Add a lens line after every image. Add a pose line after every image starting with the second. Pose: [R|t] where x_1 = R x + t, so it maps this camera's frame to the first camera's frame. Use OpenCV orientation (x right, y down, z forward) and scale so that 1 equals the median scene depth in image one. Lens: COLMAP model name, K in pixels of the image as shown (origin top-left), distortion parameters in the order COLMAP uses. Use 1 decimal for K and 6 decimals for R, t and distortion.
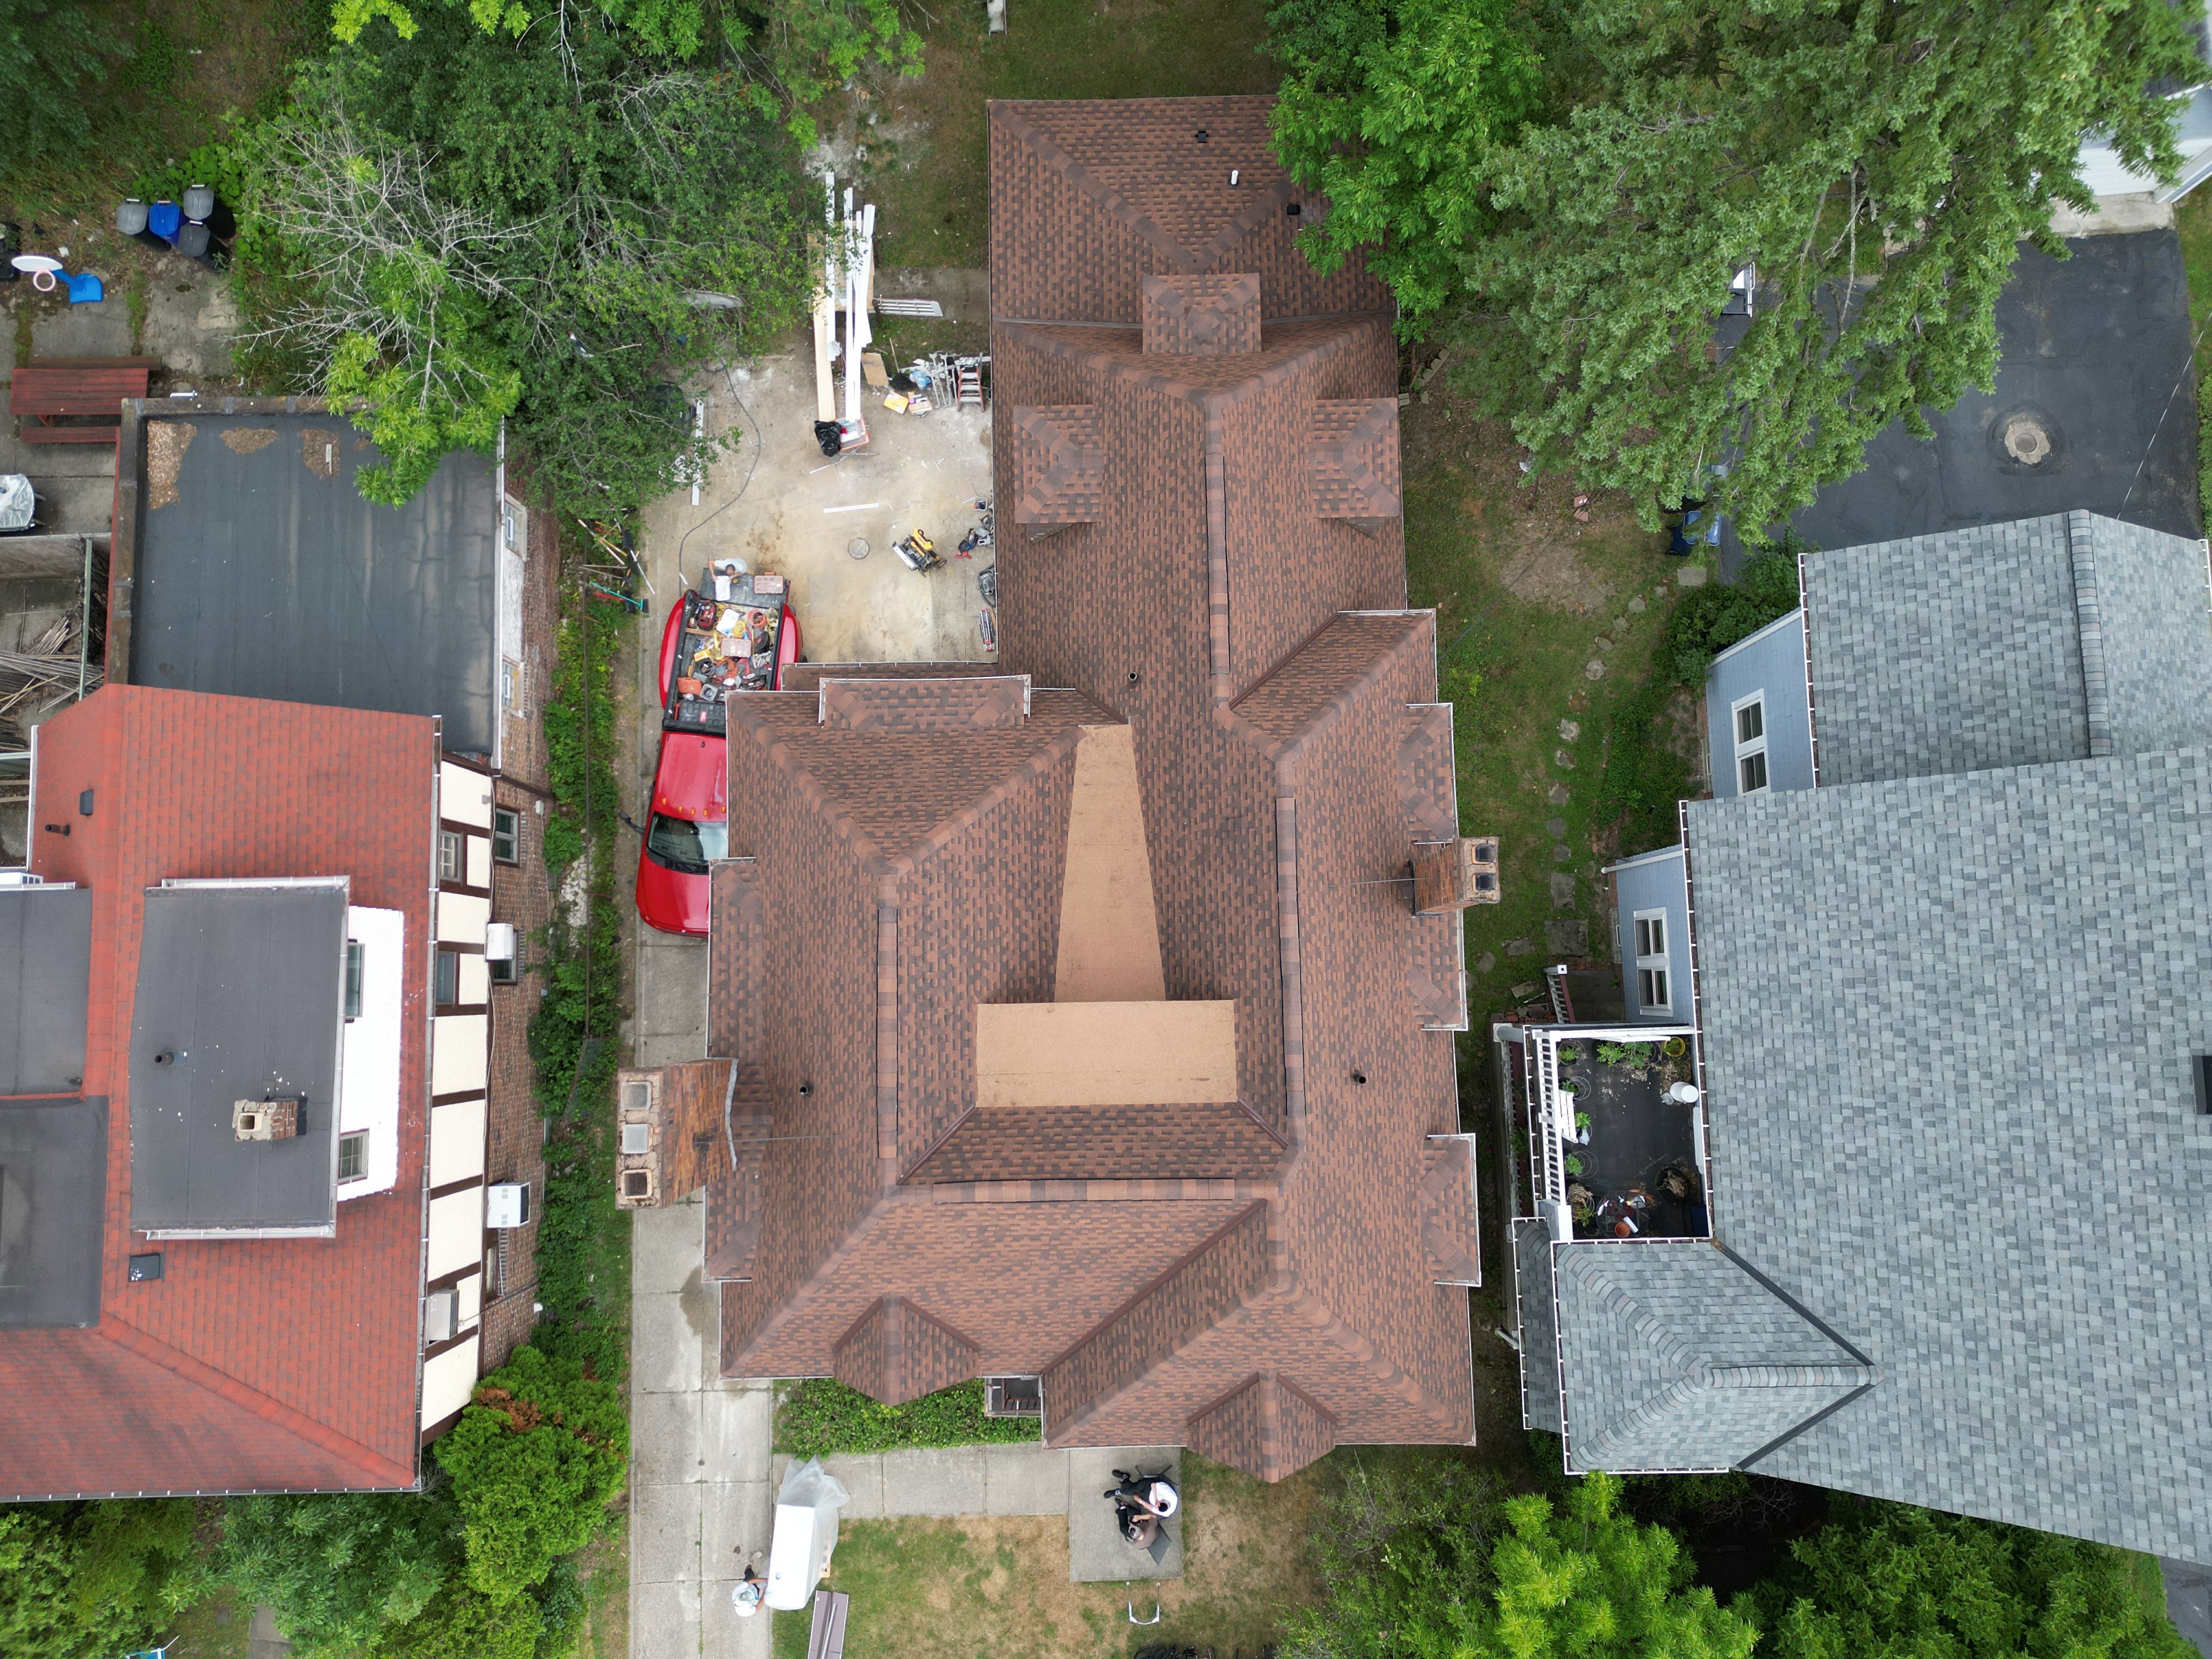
lens RADIAL K [[1542.0, 0, 1115.8], [0, 1542.0, 825.3], [0, 0, 1]] dist [0.068695, -0.064205]
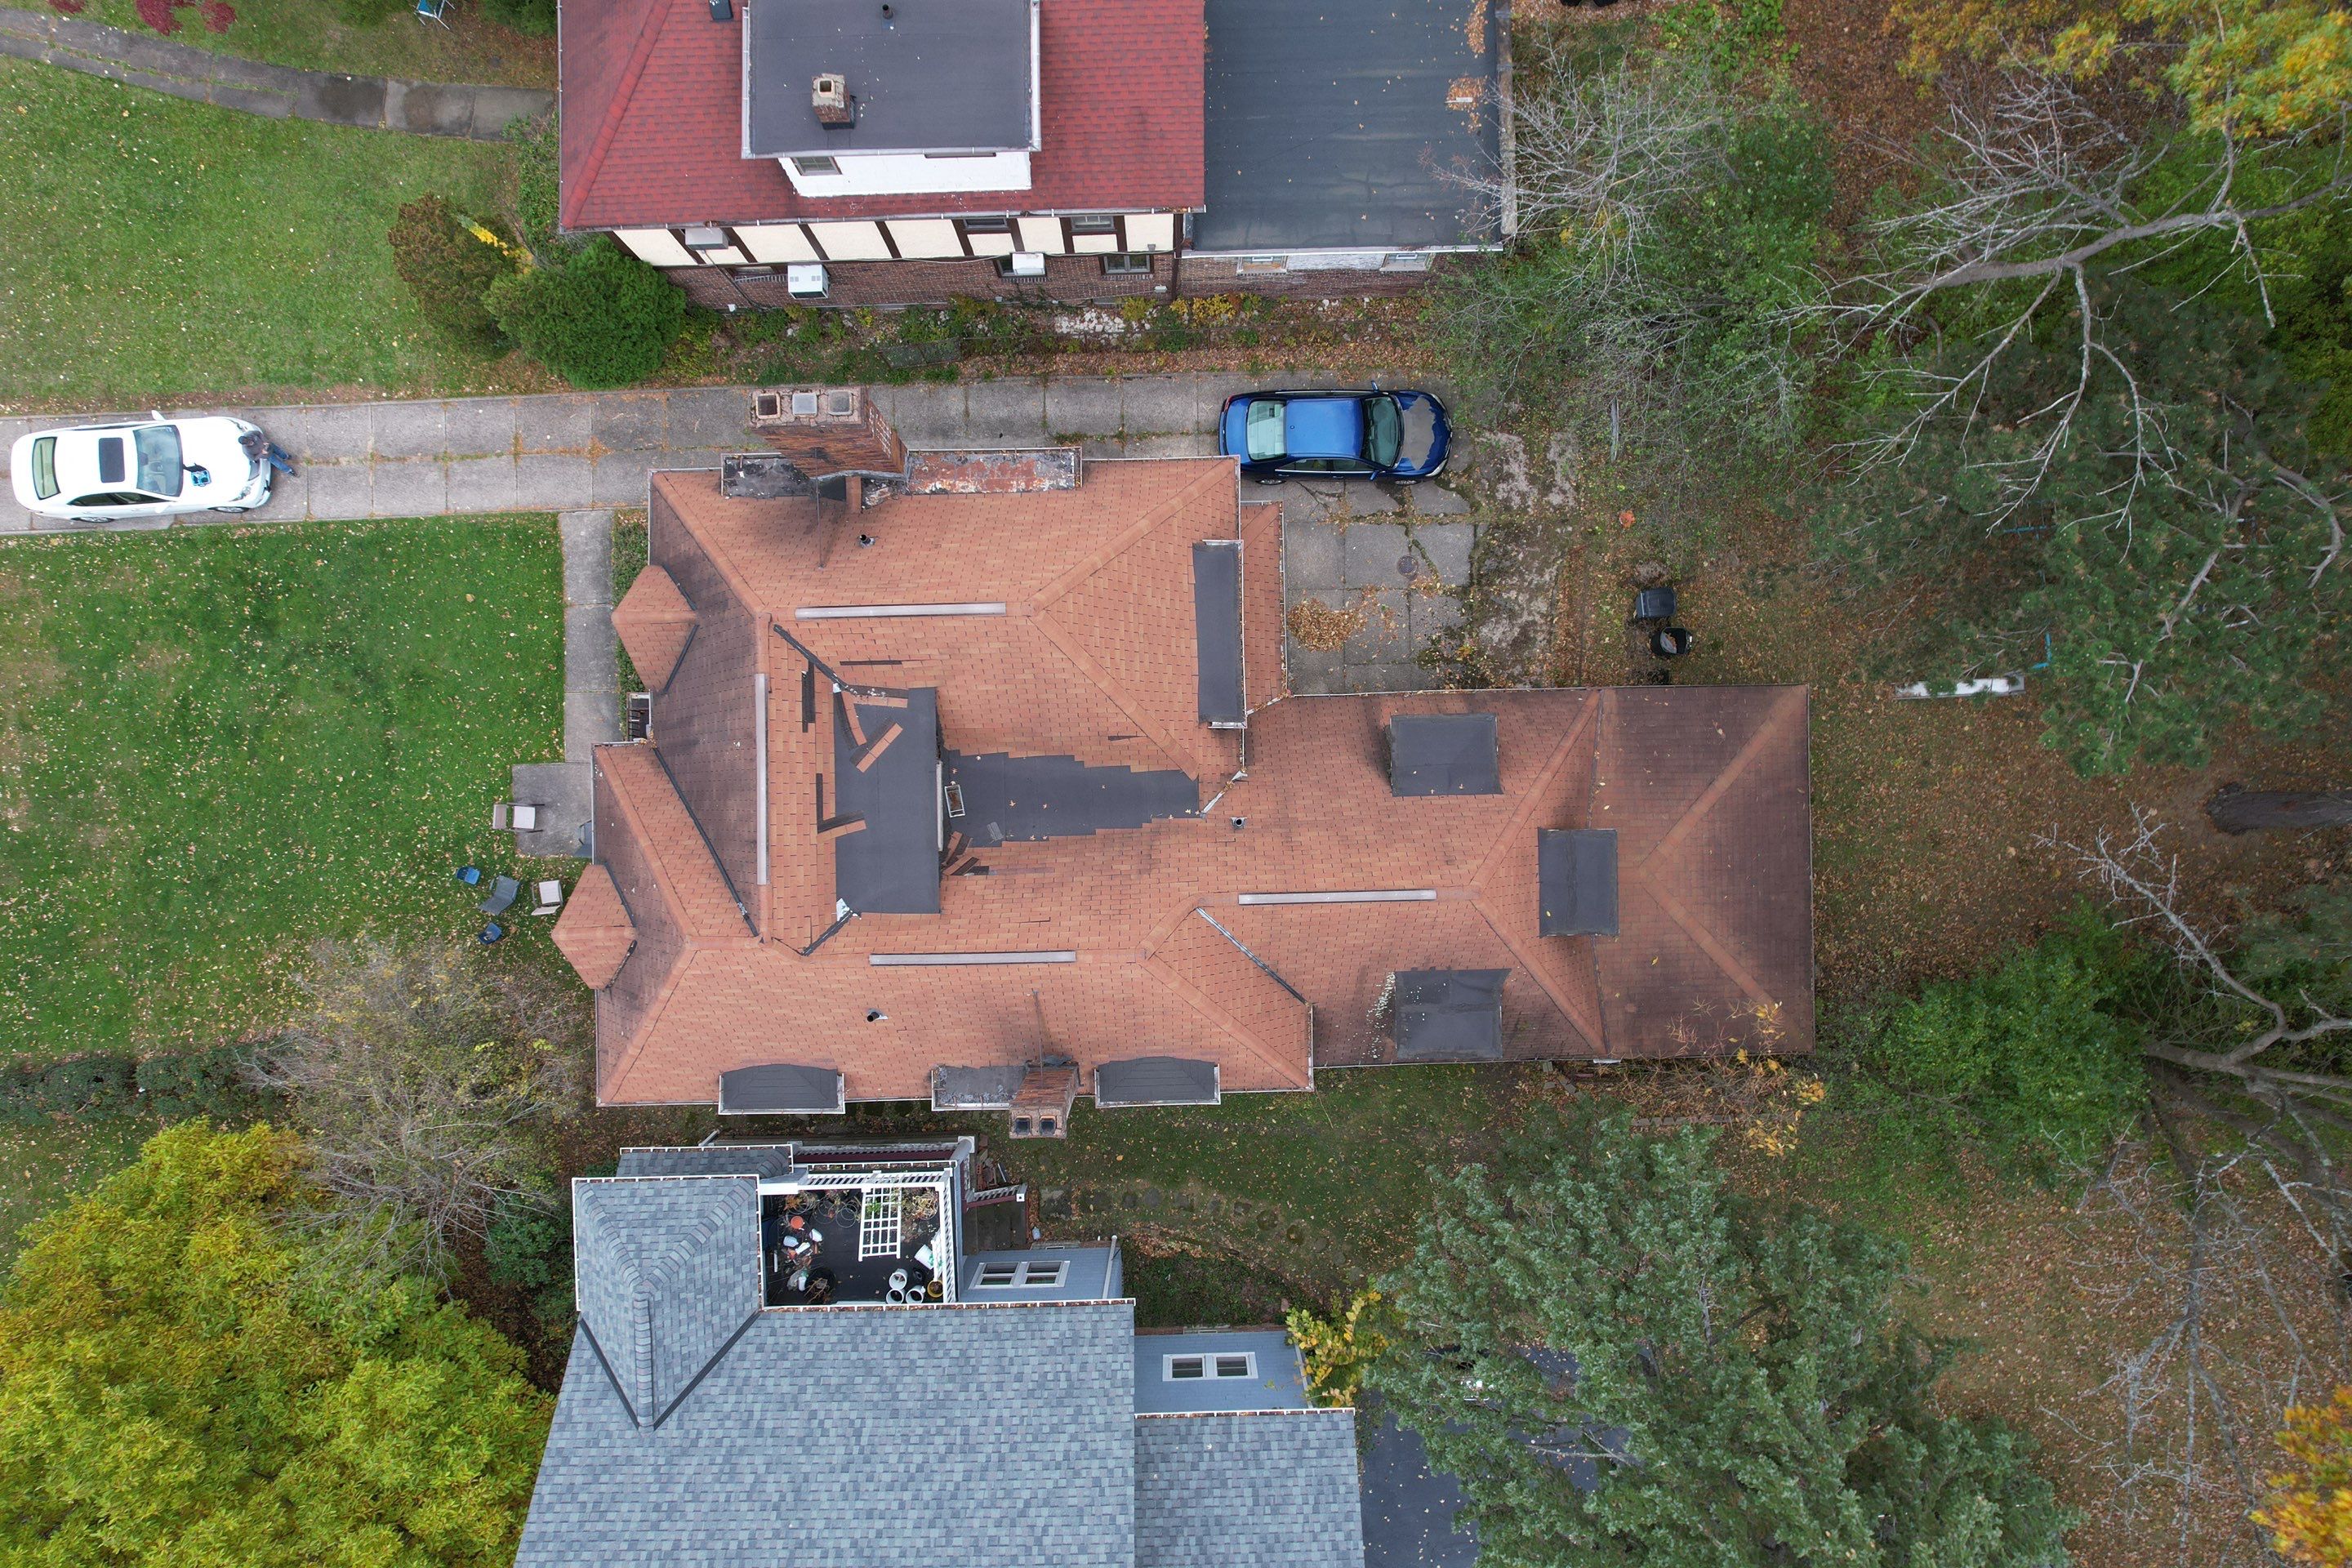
lens RADIAL K [[1508.3, 0, 1179.5], [0, 1508.3, 795.2], [0, 0, 1]] dist [-0.080853, 0.067076]
pose [[0.001139, 0.999995, 0.003096, -0.010696], [-0.994744, 0.000816, 0.102388, -0.166248], [0.102385, -0.003196, 0.994740, -0.090053]]
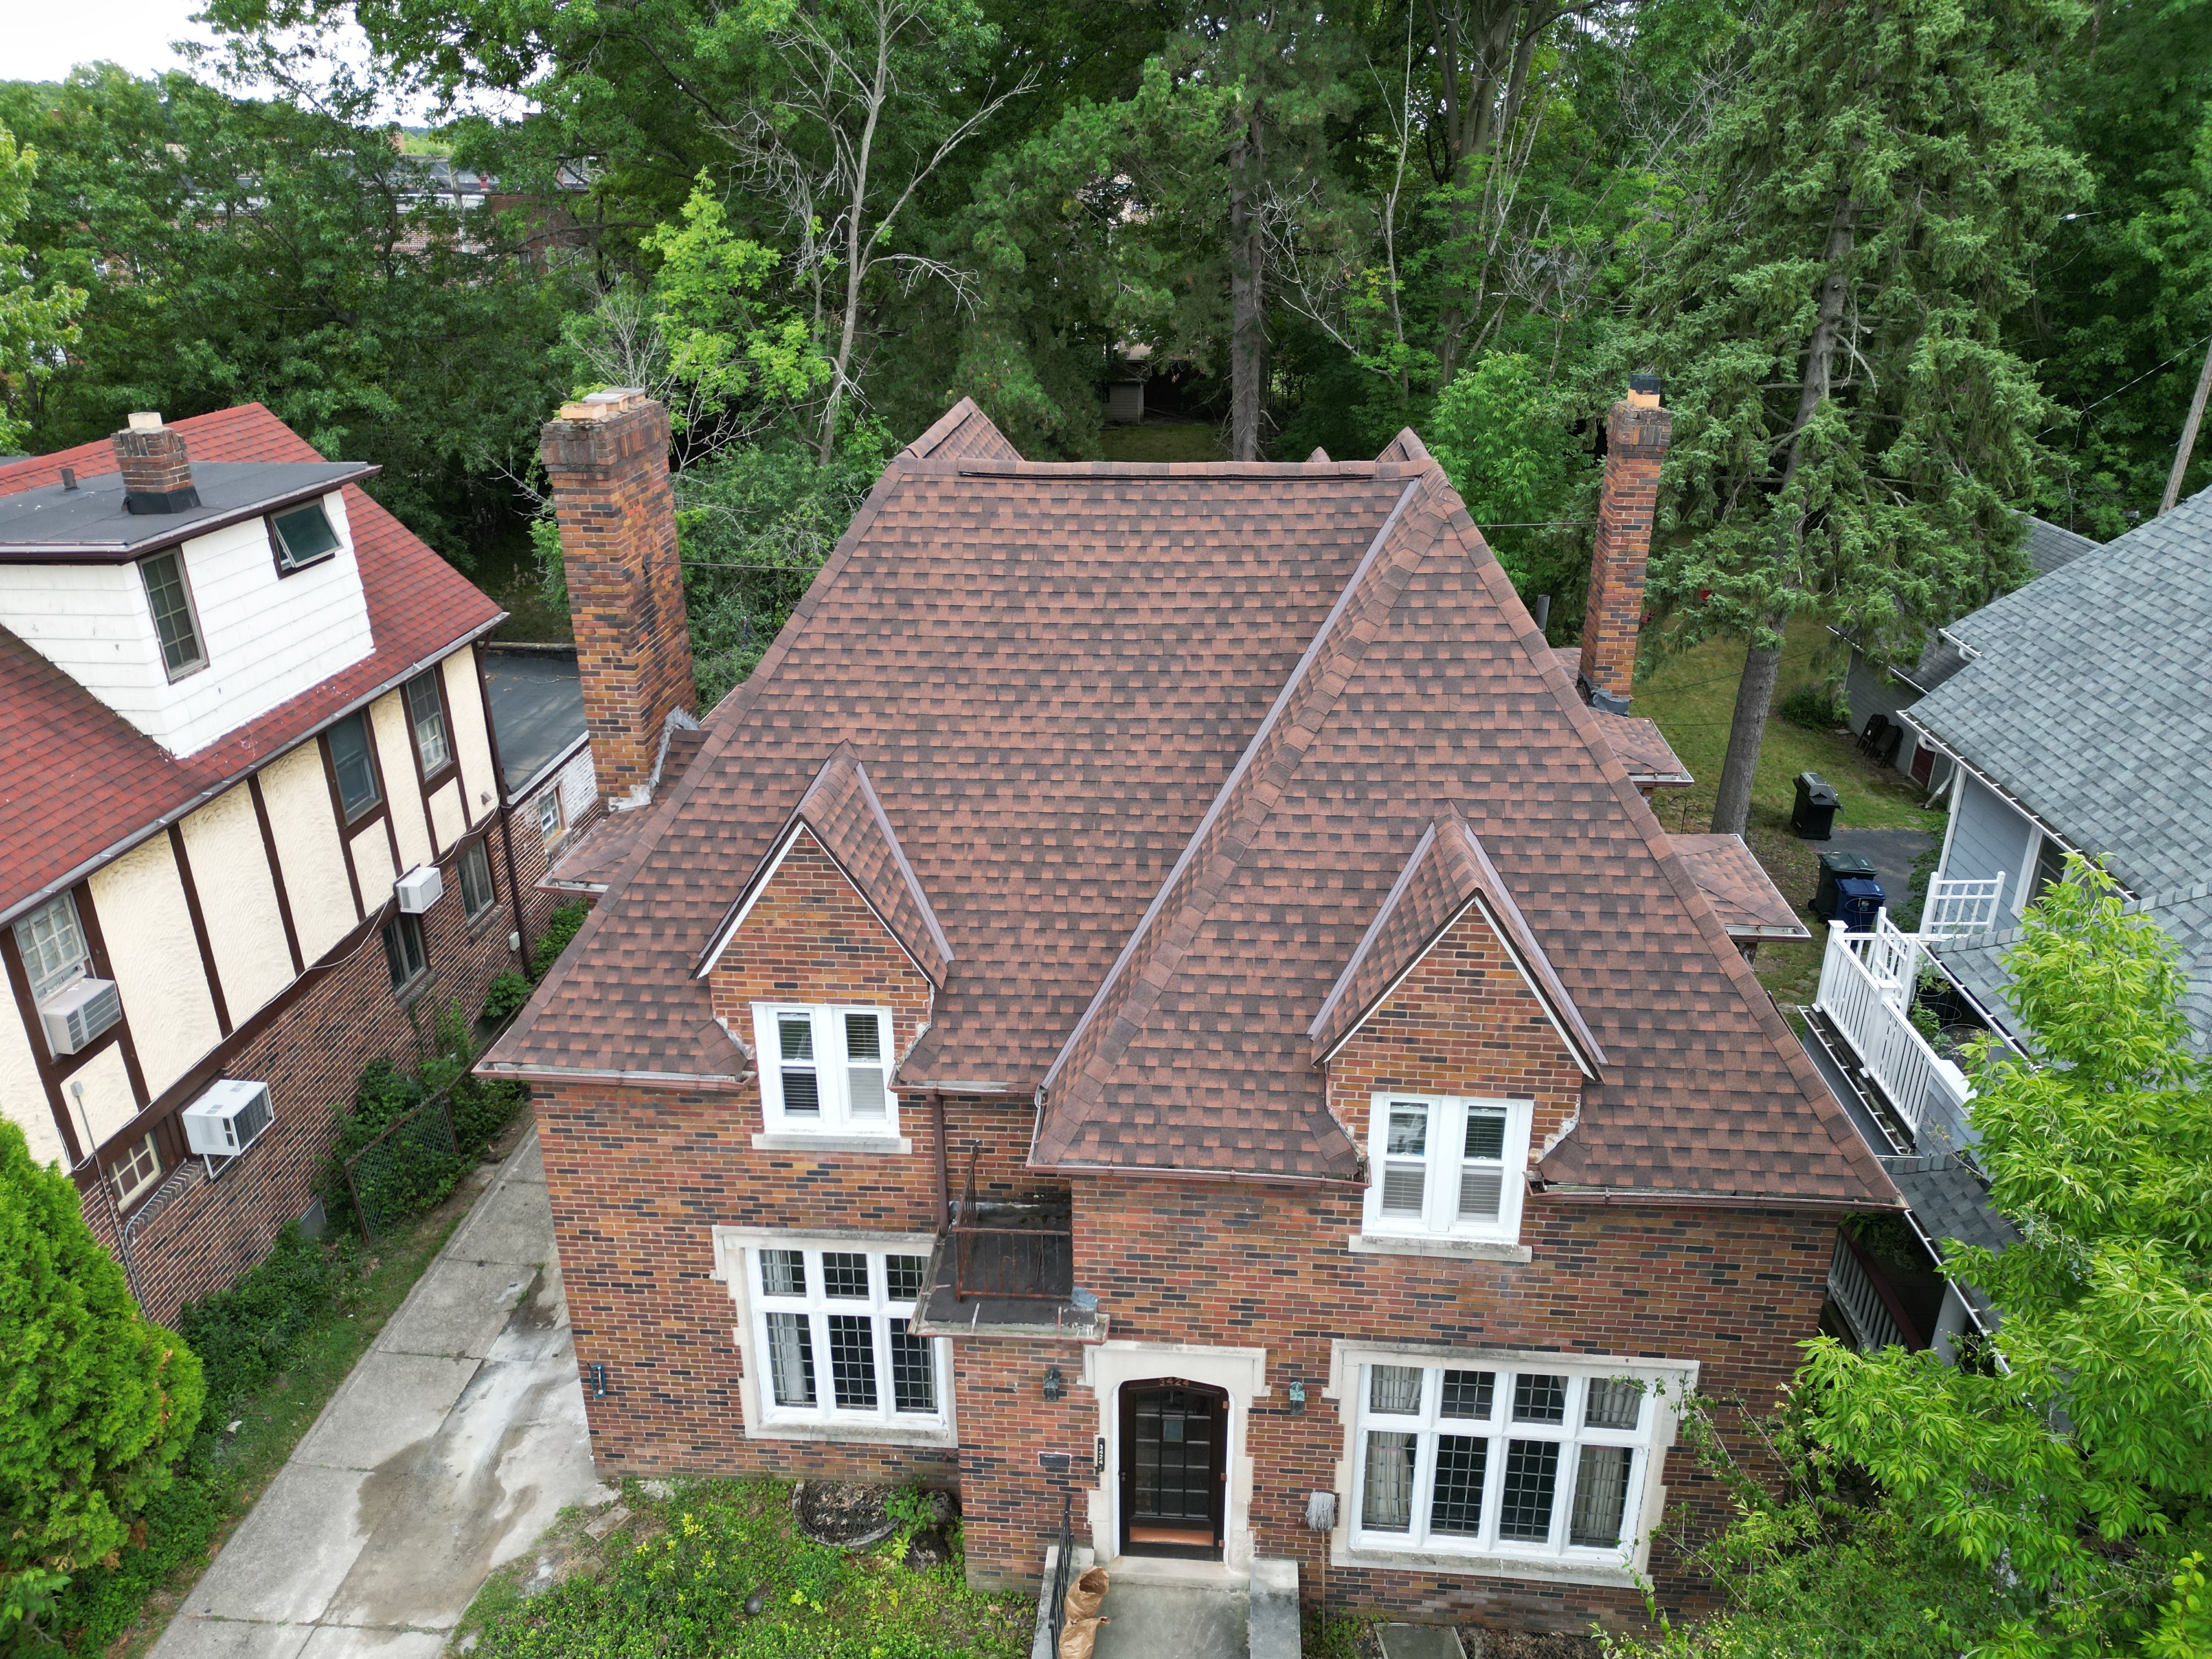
lens RADIAL K [[1542.0, 0, 1114.7], [0, 1542.0, 827.4], [0, 0, 1]] dist [0.068695, -0.064205]
pose [[0.995647, 0.041939, -0.083231, 0.019620], [-0.093135, 0.481181, -0.871660, 0.805996], [0.003493, 0.875618, 0.482993, 0.671789]]
